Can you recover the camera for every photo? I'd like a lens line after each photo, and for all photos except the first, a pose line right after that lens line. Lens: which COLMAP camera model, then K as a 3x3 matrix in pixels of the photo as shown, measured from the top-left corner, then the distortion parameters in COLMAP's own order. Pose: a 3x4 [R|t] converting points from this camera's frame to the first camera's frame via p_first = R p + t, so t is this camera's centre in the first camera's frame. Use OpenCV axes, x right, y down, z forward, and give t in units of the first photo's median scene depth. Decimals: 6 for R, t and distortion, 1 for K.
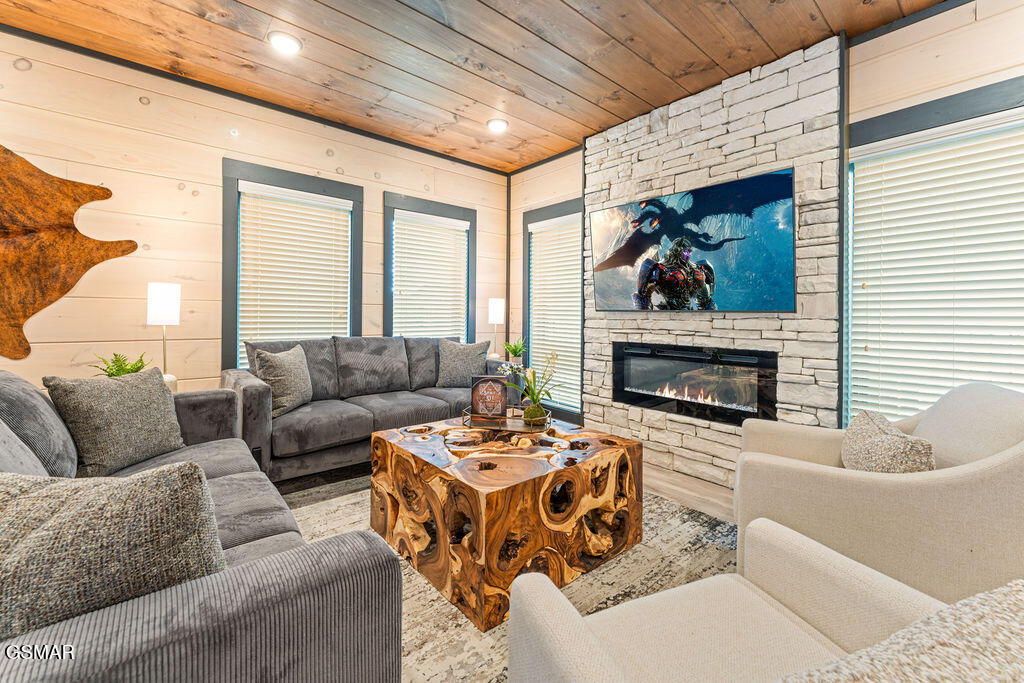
lens RADIAL K [[424.6, 0, 507.2], [0, 424.6, 317.1], [0, 0, 1]] dist [0.001075, 0.000103]
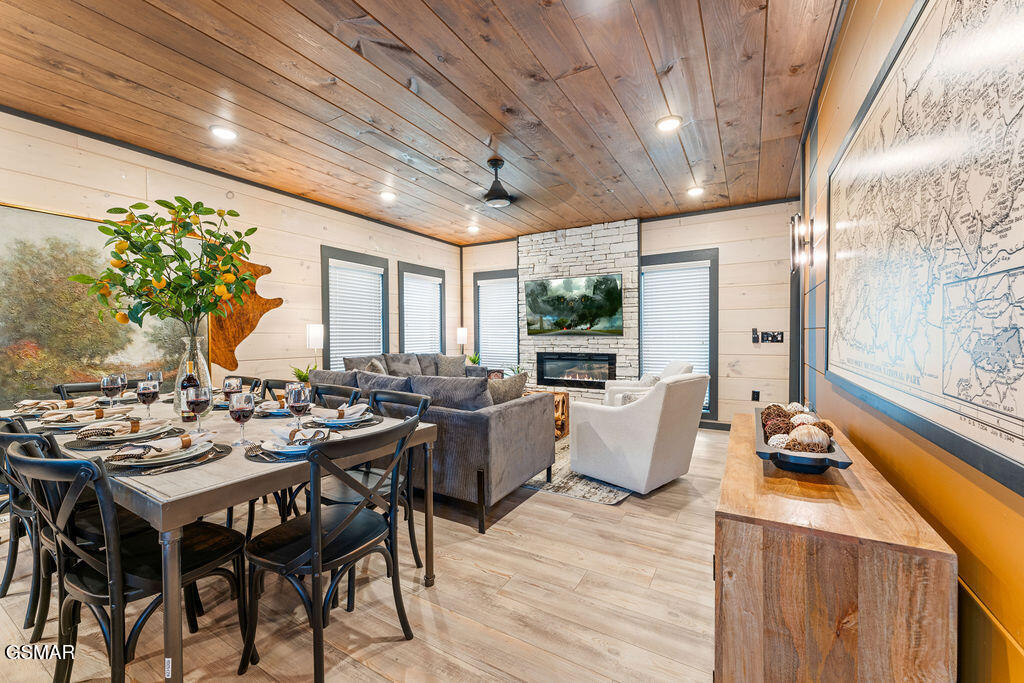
lens RADIAL K [[417.7, 0, 512.0], [0, 417.7, 341.5], [0, 0, 1]] dist [0.000089, 0.000016]
pose [[0.940118, -0.019311, 0.340302, -0.516630], [0.014767, 0.999764, 0.015939, -0.020895], [-0.340529, -0.009960, 0.940181, -0.724567]]
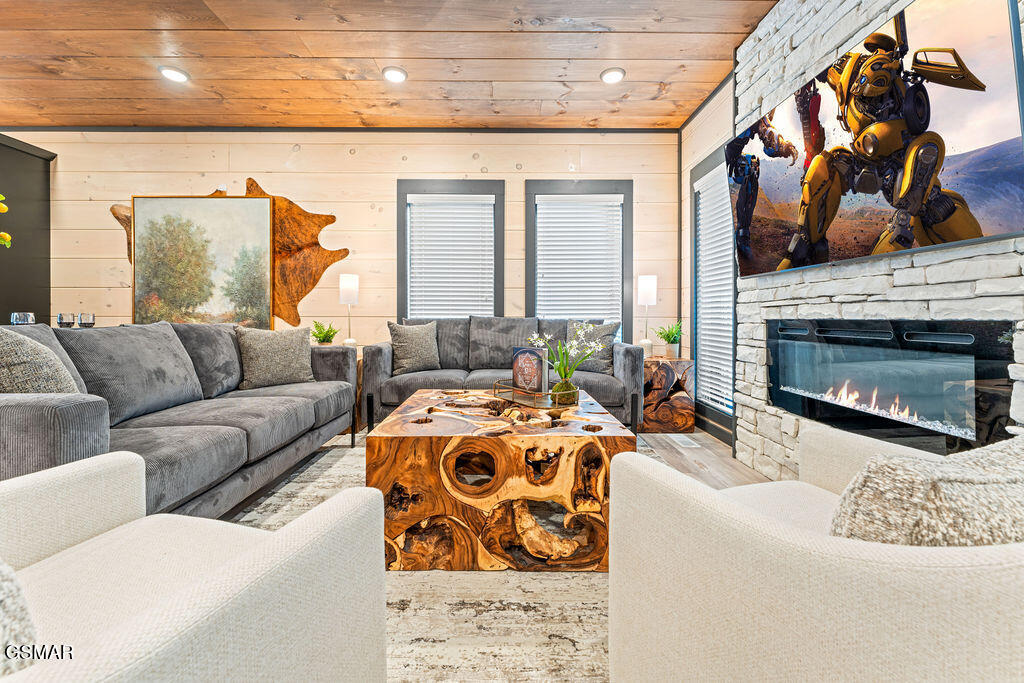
lens RADIAL K [[422.3, 0, 506.6], [0, 422.3, 320.4], [0, 0, 1]] dist [0.000824, 0.000245]
pose [[0.765214, -0.006271, -0.643745, 0.418726], [0.004274, 0.999980, -0.004660, 0.067532], [0.643762, 0.000815, 0.765226, 0.206976]]
